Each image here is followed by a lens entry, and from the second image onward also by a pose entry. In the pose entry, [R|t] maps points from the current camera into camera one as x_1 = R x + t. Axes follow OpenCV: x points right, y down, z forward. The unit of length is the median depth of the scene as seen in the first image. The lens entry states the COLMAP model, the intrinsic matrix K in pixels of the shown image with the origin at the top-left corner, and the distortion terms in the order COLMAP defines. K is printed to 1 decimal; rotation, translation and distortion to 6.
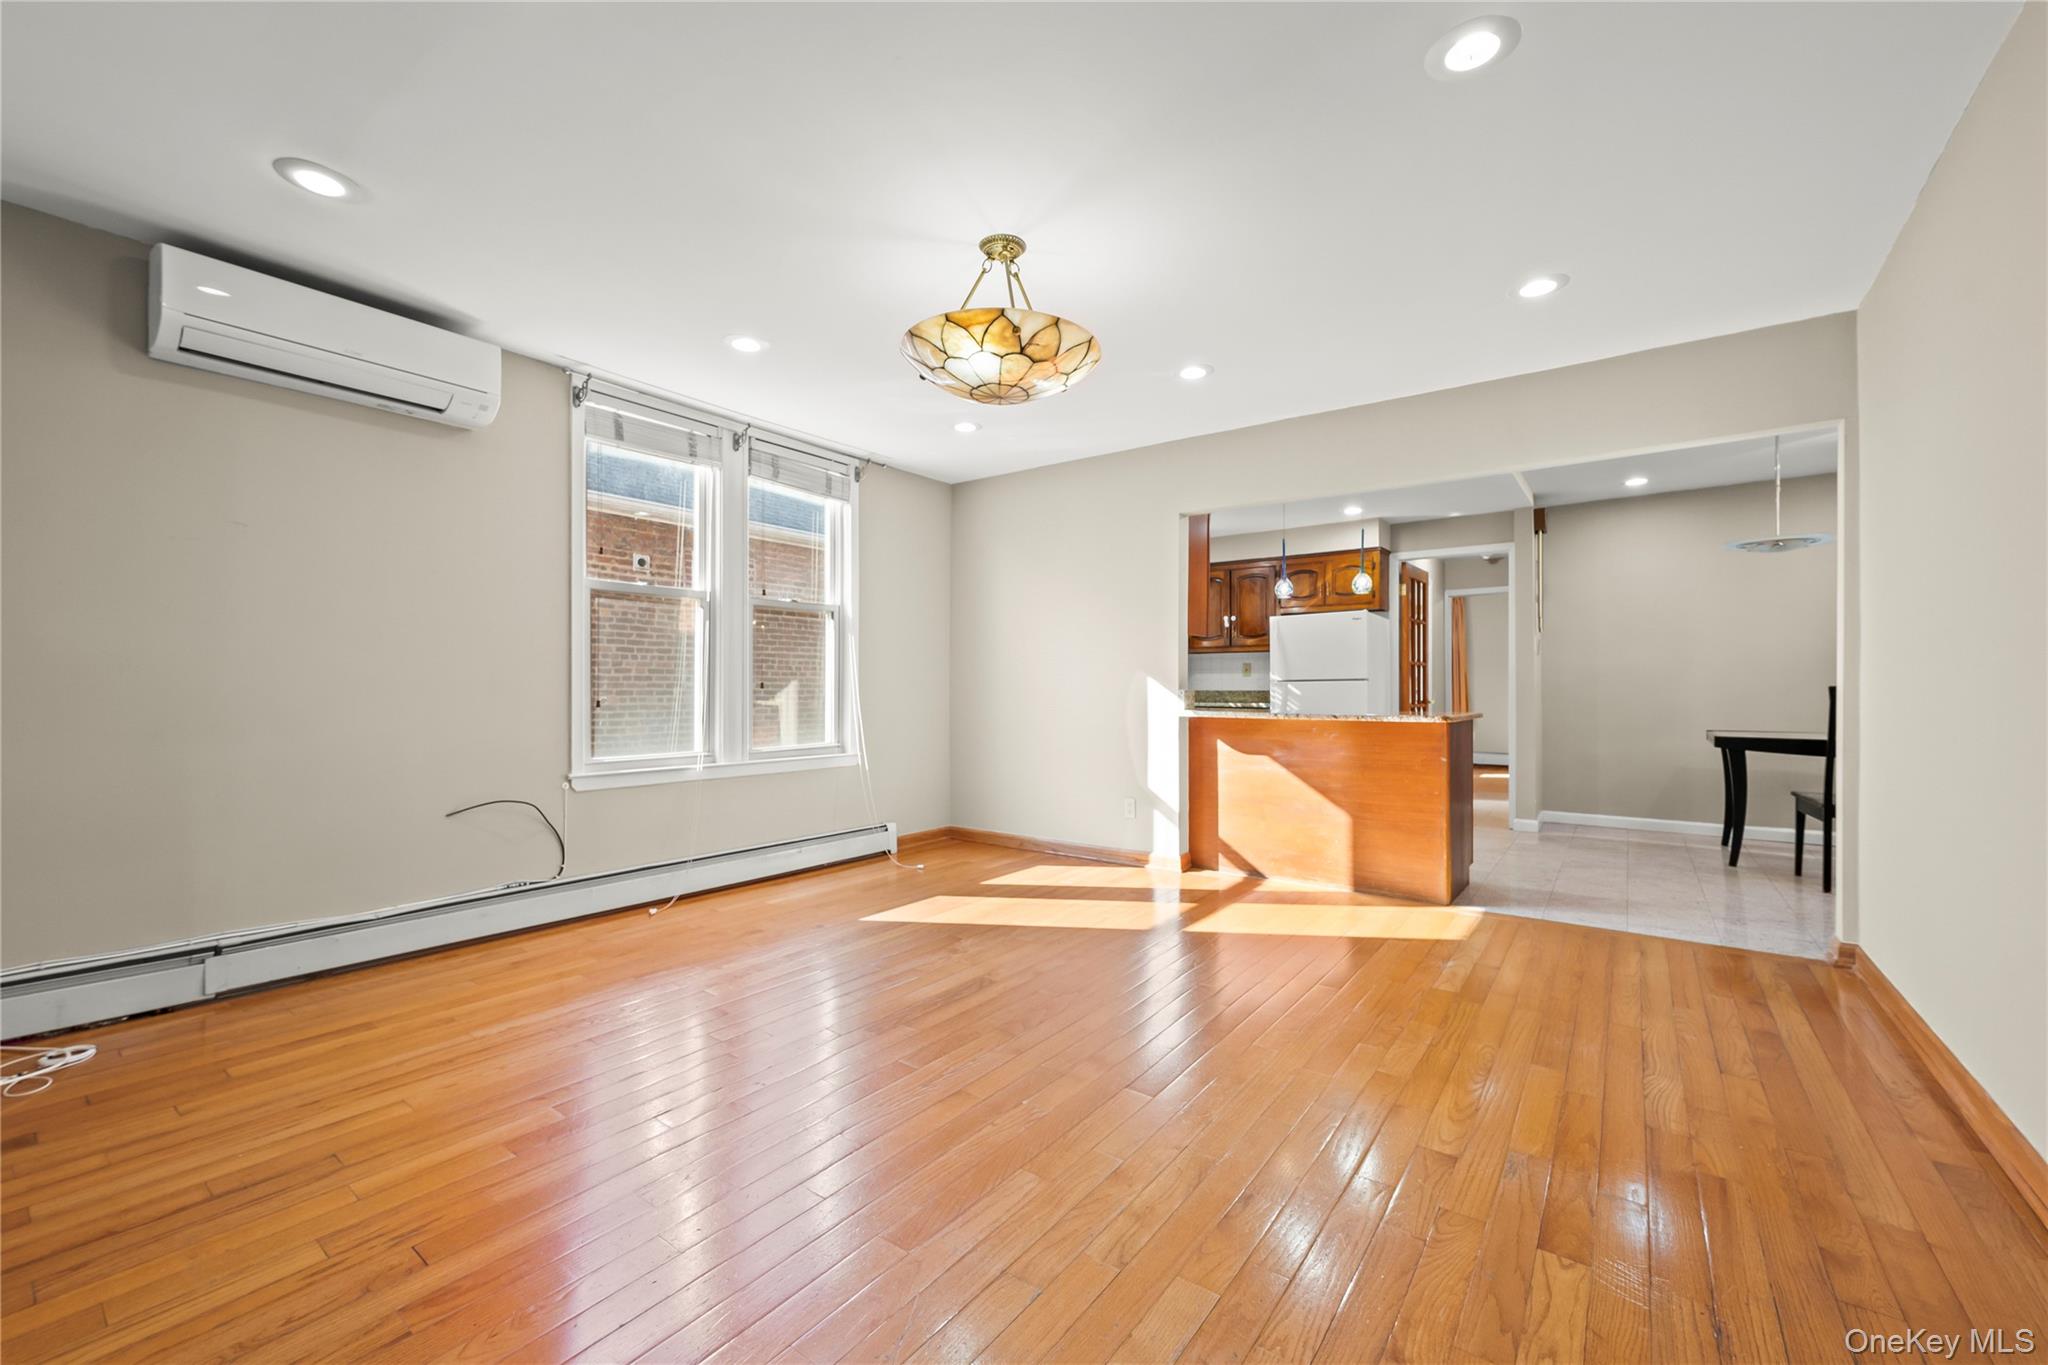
lens RADIAL K [[812.5, 0, 1013.4], [0, 812.5, 683.6], [0, 0, 1]] dist [0.000995, 0.000181]
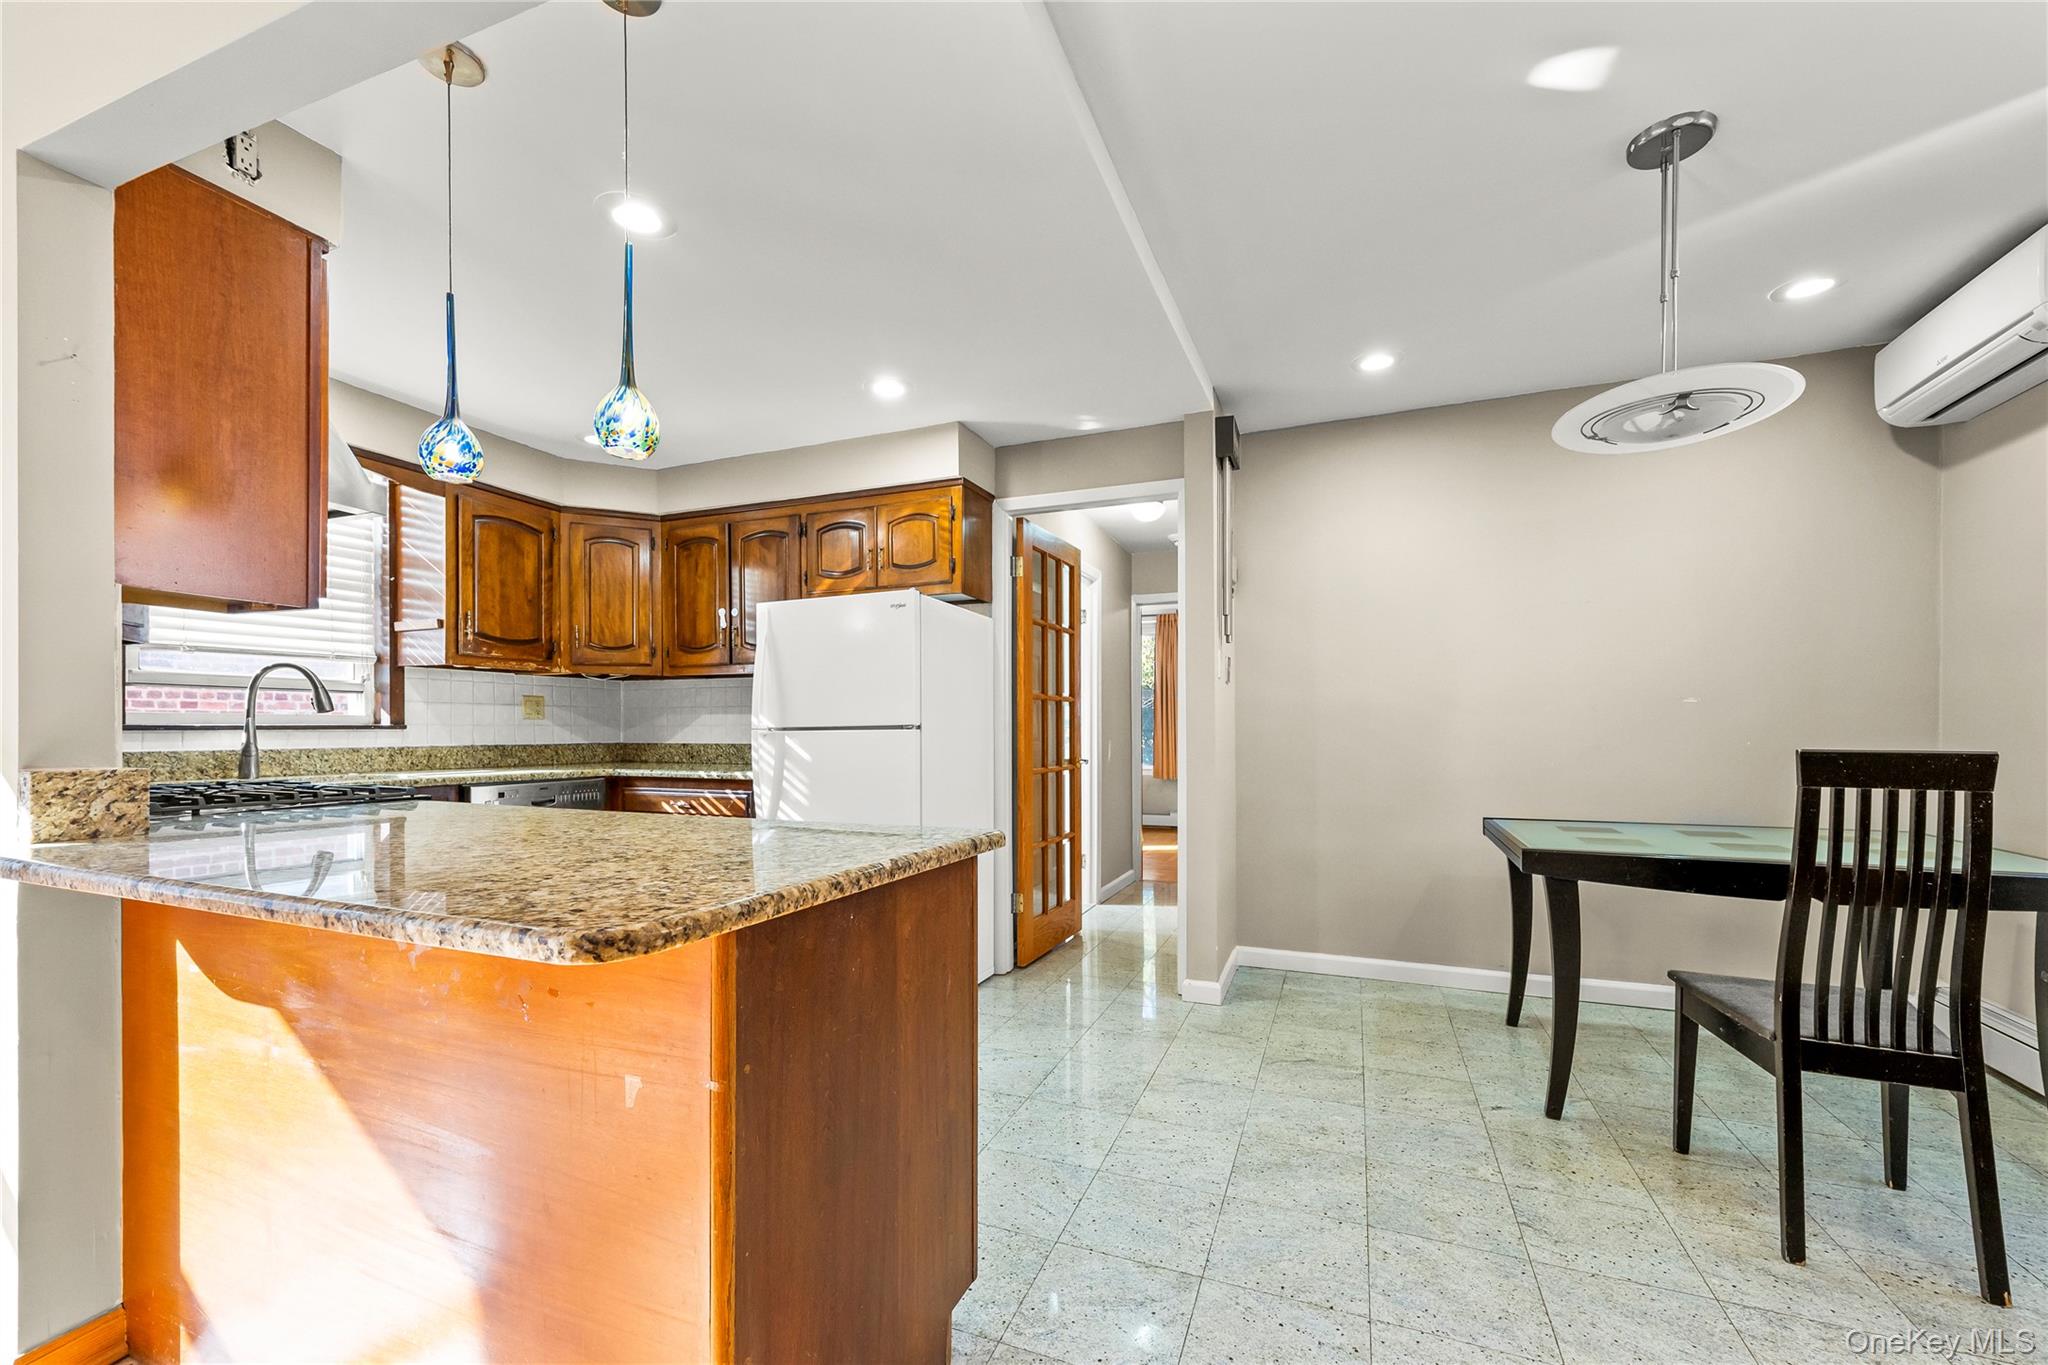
lens RADIAL K [[813.9, 0, 1022.6], [0, 813.9, 725.1], [0, 0, 1]] dist [-0.000839, -0.000108]
pose [[0.965308, 0.000207, 0.261115, 0.365820], [-0.000258, 1.000000, 0.000161, -0.006429], [-0.261115, -0.000222, 0.965308, 0.495502]]
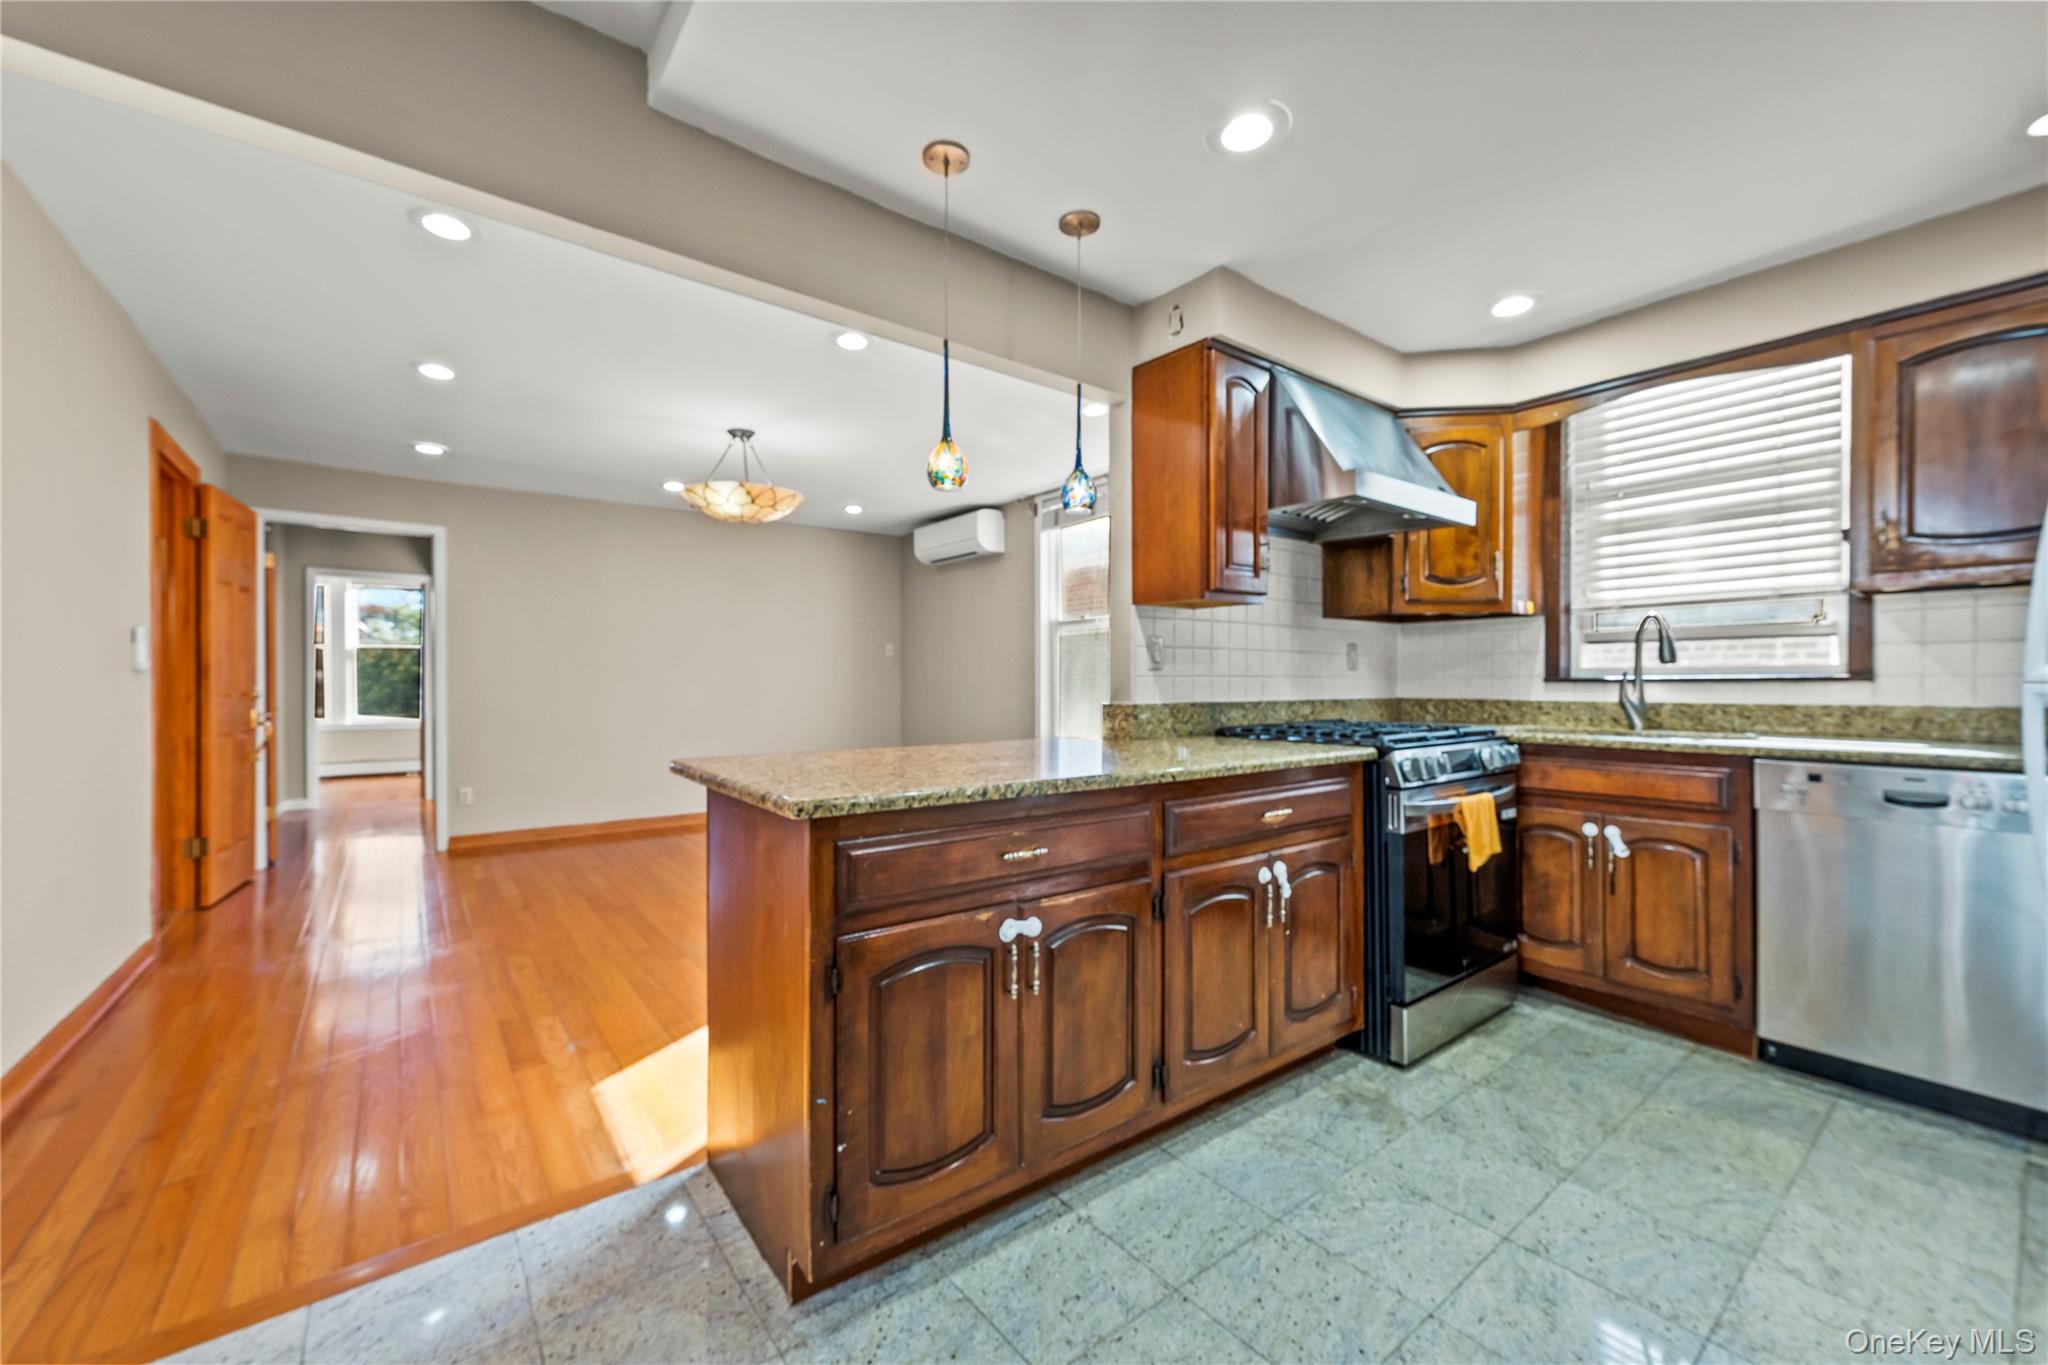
lens RADIAL K [[812.5, 0, 1013.4], [0, 812.5, 683.6], [0, 0, 1]] dist [0.000995, 0.000181]
pose [[-0.258077, 0.001943, -0.966122, 0.753844], [0.008966, 0.999960, -0.000384, -0.006092], [0.966083, -0.008761, -0.258084, 1.027947]]
